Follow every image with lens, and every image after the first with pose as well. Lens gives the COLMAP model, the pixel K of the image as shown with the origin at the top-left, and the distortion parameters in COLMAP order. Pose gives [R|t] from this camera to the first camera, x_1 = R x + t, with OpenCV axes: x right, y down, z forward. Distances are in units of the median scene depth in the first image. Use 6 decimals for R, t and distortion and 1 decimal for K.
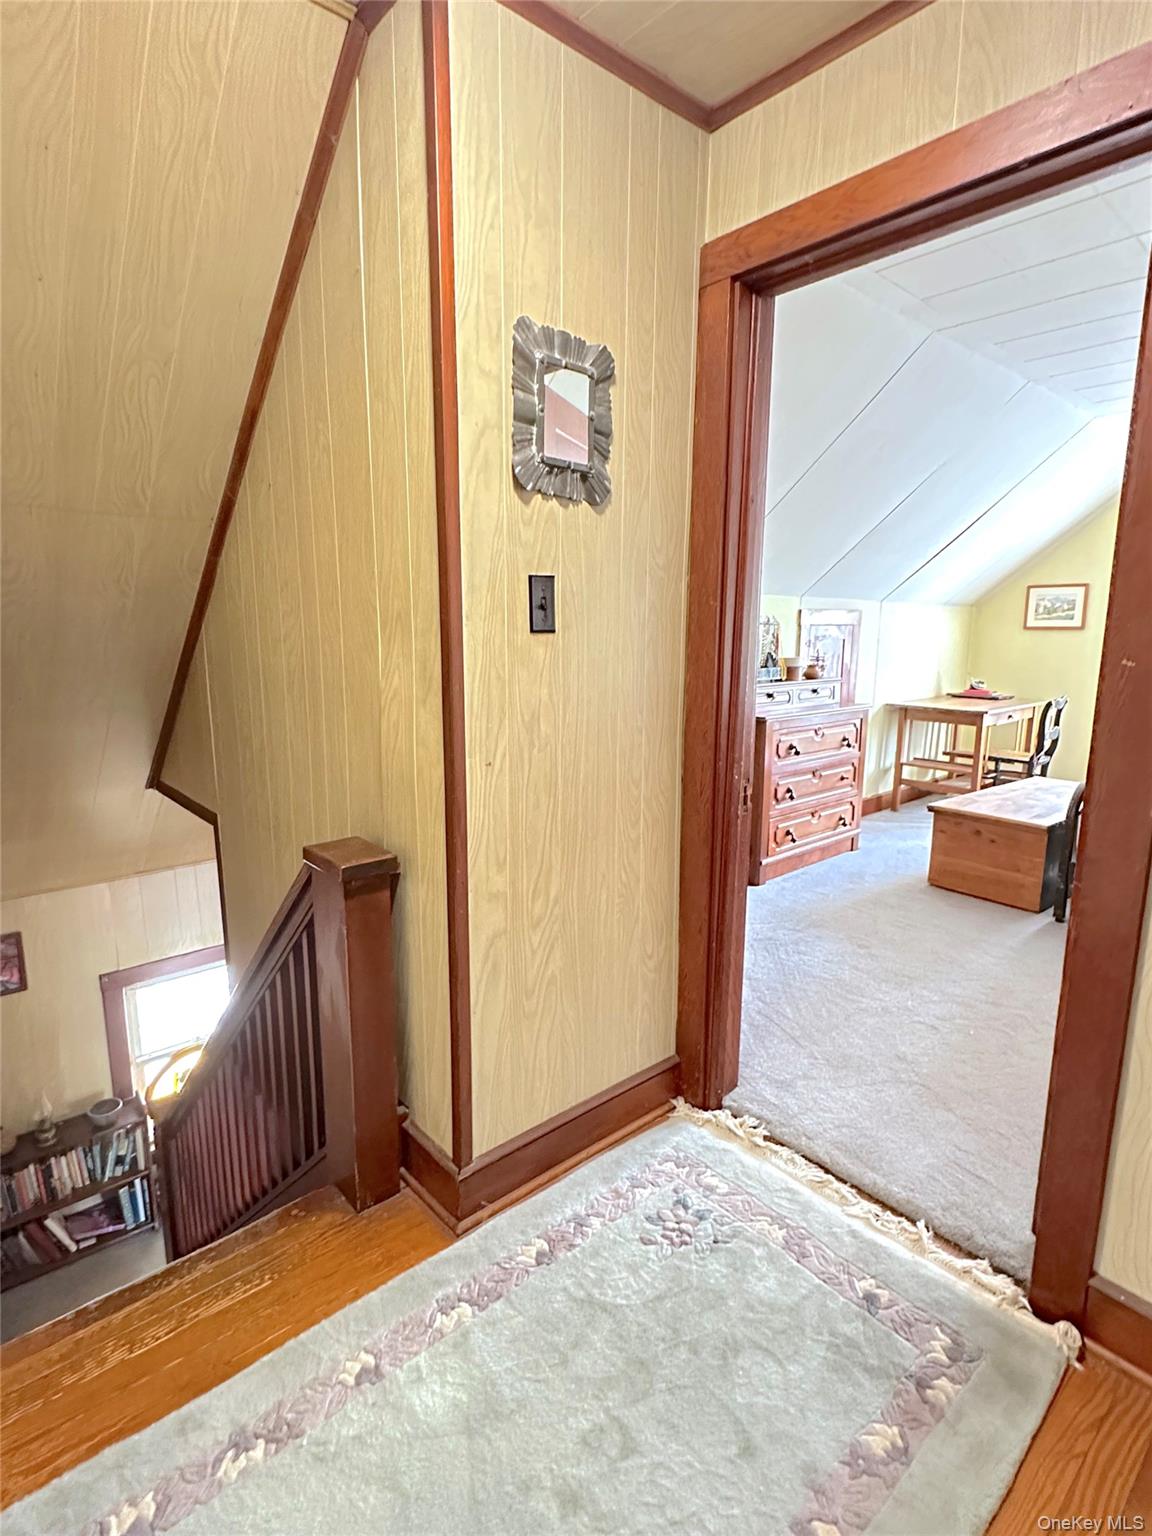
lens RADIAL K [[778.4, 0, 574.5], [0, 778.4, 764.5], [0, 0, 1]] dist [0.006166, 0.000267]
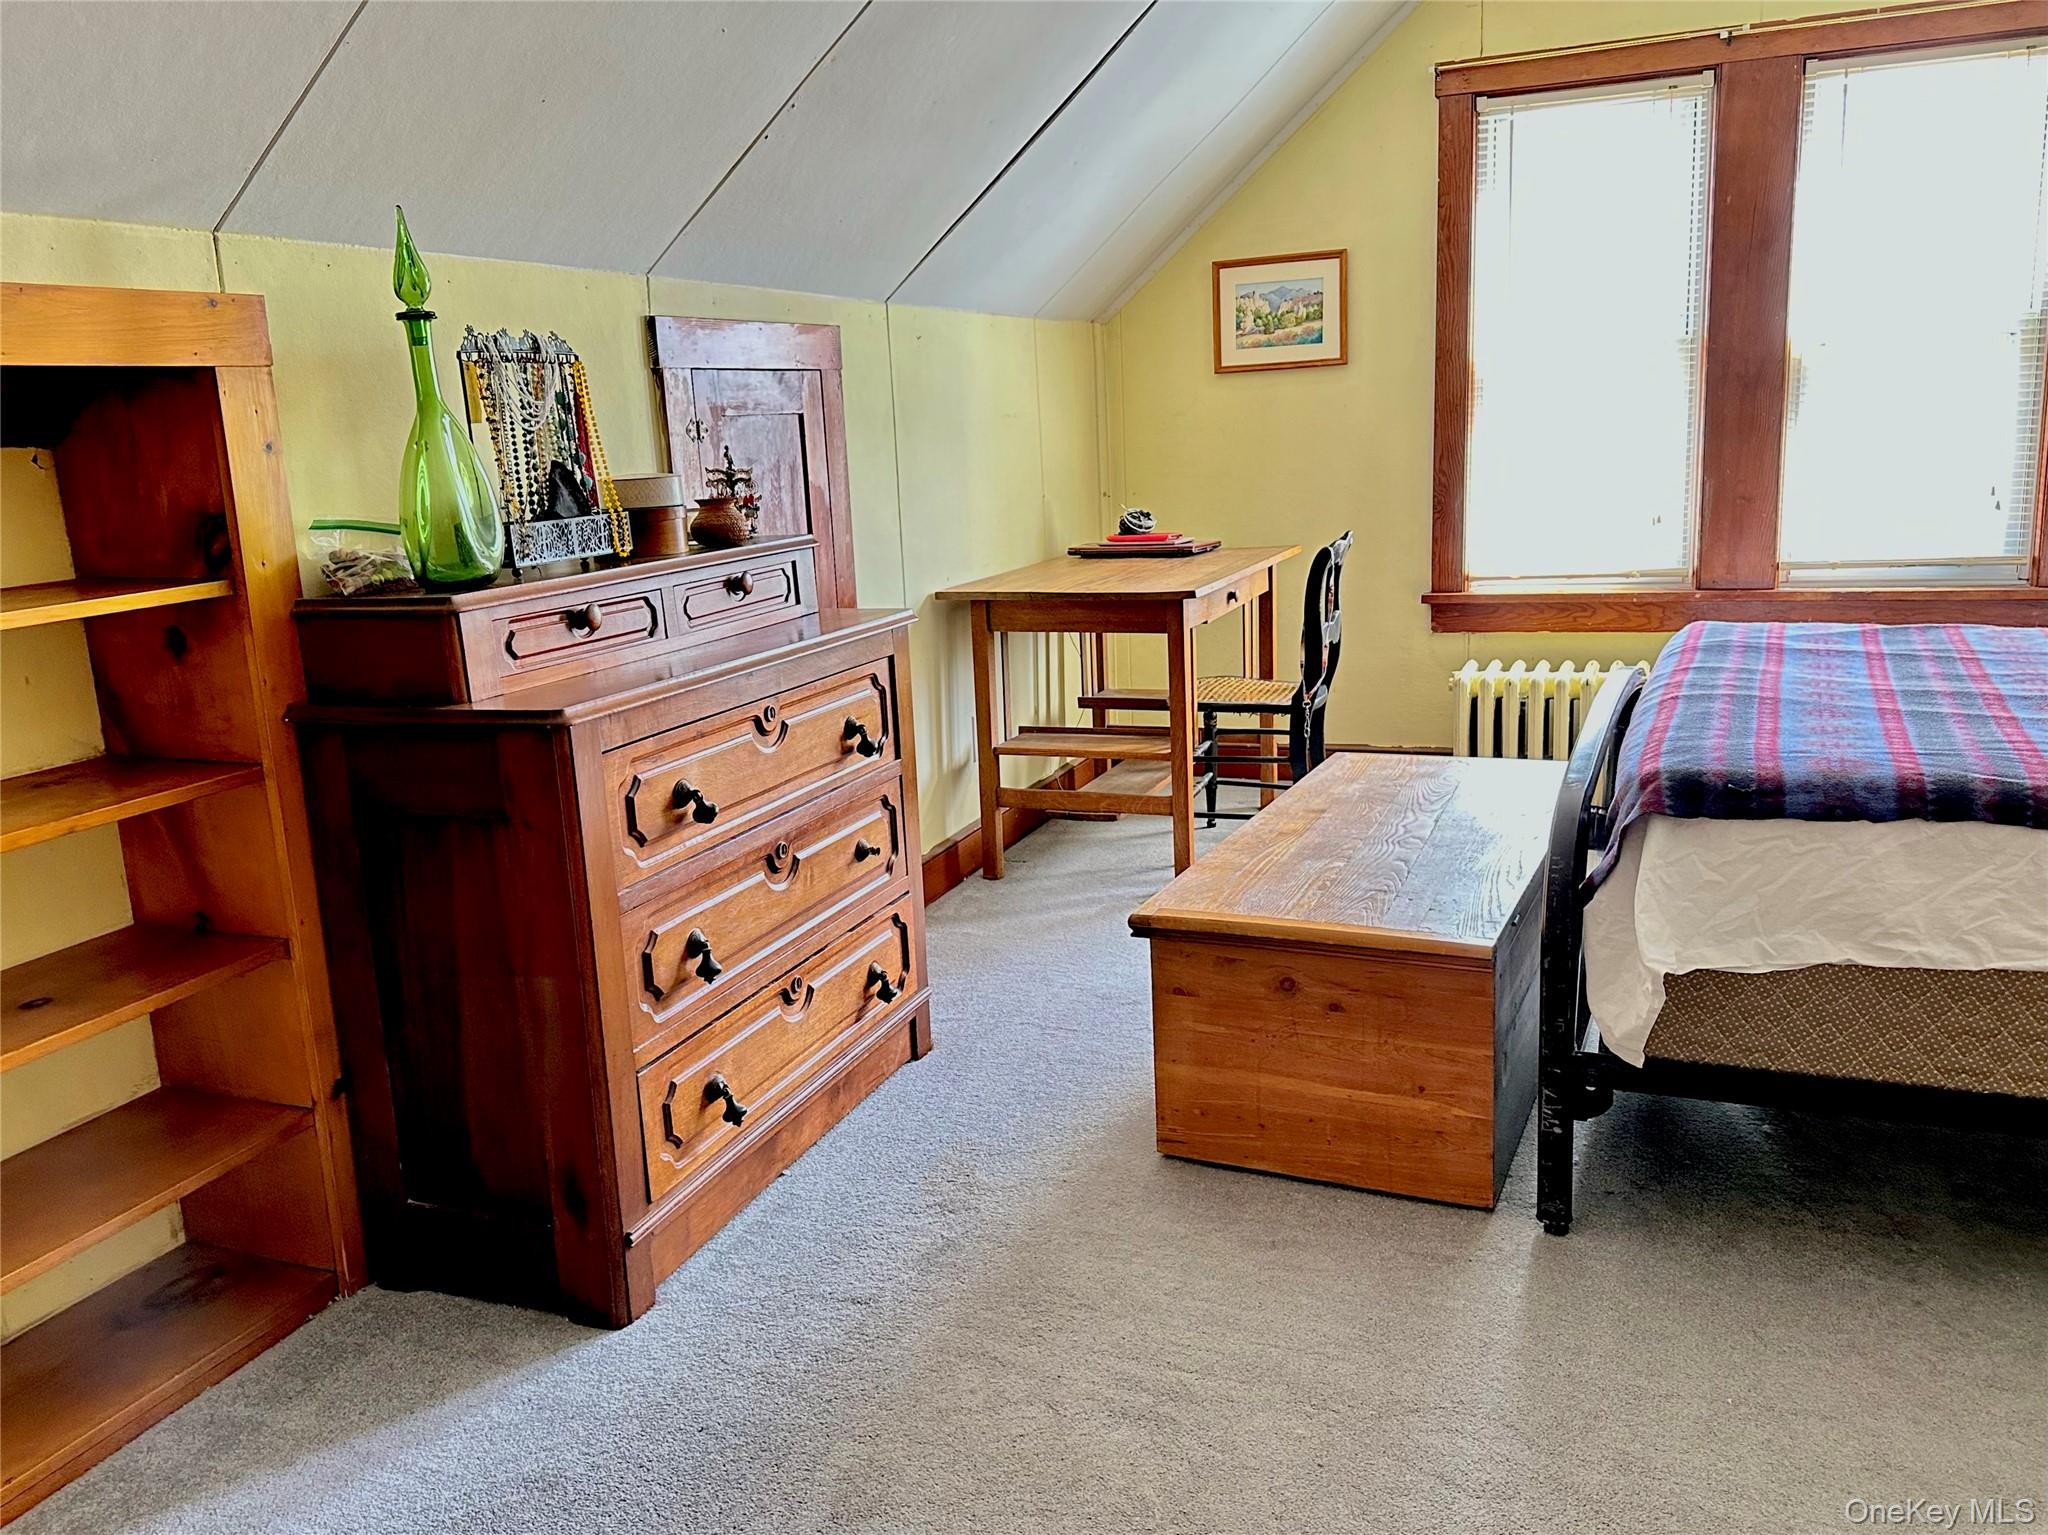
lens RADIAL K [[1635.1, 0, 1024.8], [0, 1635.1, 763.4], [0, 0, 1]] dist [0.130910, 0.001377]
pose [[0.891018, -0.142143, 0.431140, 0.122468], [0.131402, 0.989815, 0.054771, -0.045569], [-0.434534, 0.007851, 0.900621, 0.374186]]
